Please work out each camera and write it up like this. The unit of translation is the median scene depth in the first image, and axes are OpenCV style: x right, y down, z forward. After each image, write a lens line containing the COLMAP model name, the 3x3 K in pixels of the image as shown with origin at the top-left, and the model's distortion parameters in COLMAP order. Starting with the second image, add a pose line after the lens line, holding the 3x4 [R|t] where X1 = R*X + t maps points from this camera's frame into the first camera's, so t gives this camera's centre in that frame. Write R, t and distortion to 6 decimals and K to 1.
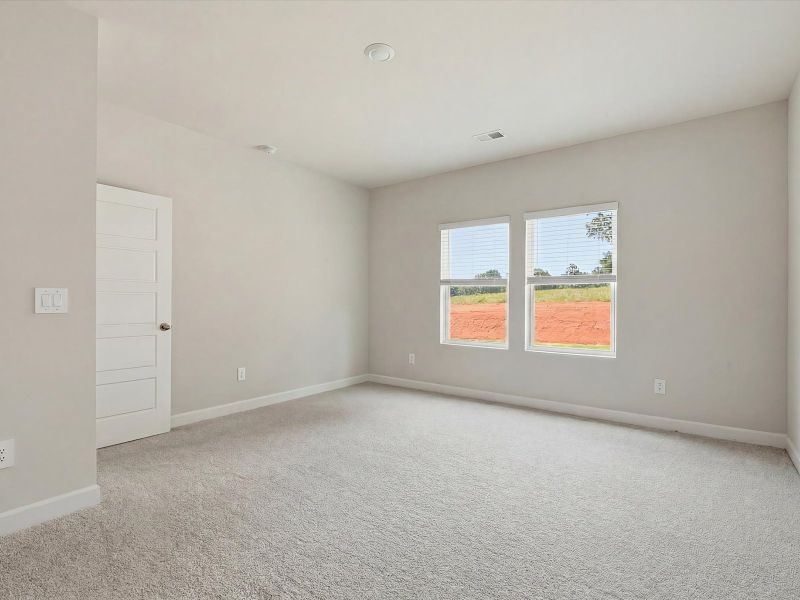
lens RADIAL K [[406.5, 0, 400.0], [0, 406.5, 300.0], [0, 0, 1]] dist [0.004232, -0.000341]
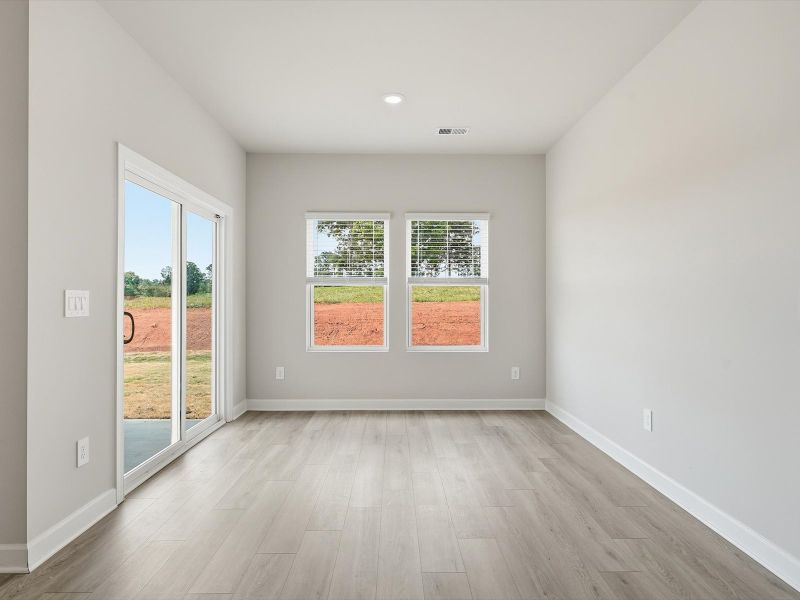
lens RADIAL K [[406.5, 0, 400.0], [0, 406.5, 300.0], [0, 0, 1]] dist [0.004232, -0.000341]
pose [[0.785009, -0.000959, 0.619484, -0.304835], [0.000711, 1.000000, 0.000648, -0.002129], [-0.619485, -0.000068, 0.785009, 0.230701]]
